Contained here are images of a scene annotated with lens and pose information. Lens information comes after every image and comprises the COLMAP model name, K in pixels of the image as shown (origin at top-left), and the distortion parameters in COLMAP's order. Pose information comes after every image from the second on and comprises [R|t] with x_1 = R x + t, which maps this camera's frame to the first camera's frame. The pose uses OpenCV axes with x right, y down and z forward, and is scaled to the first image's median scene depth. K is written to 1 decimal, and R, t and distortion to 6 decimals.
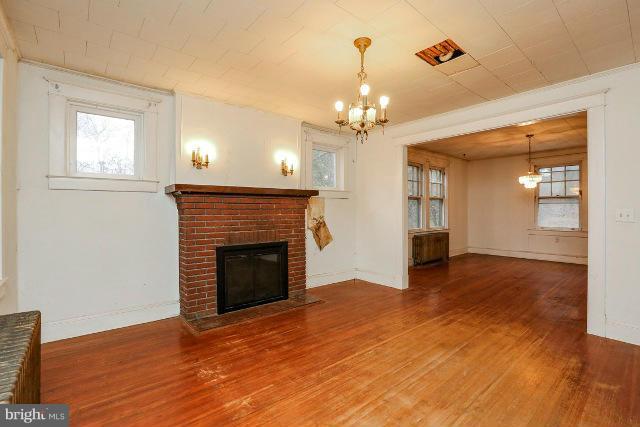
lens RADIAL K [[299.2, 0, 325.9], [0, 299.2, 213.6], [0, 0, 1]] dist [0.011771, 0.006523]
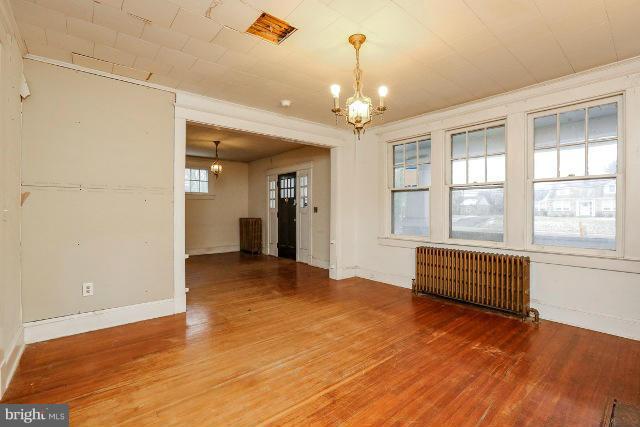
lens RADIAL K [[299.2, 0, 318.4], [0, 299.2, 211.8], [0, 0, 1]] dist [0.011771, 0.006523]
pose [[-0.999745, -0.008207, 0.021039, 0.230797], [-0.007889, 0.999854, 0.015164, -0.012647], [-0.021160, 0.014994, -0.999664, 1.953882]]
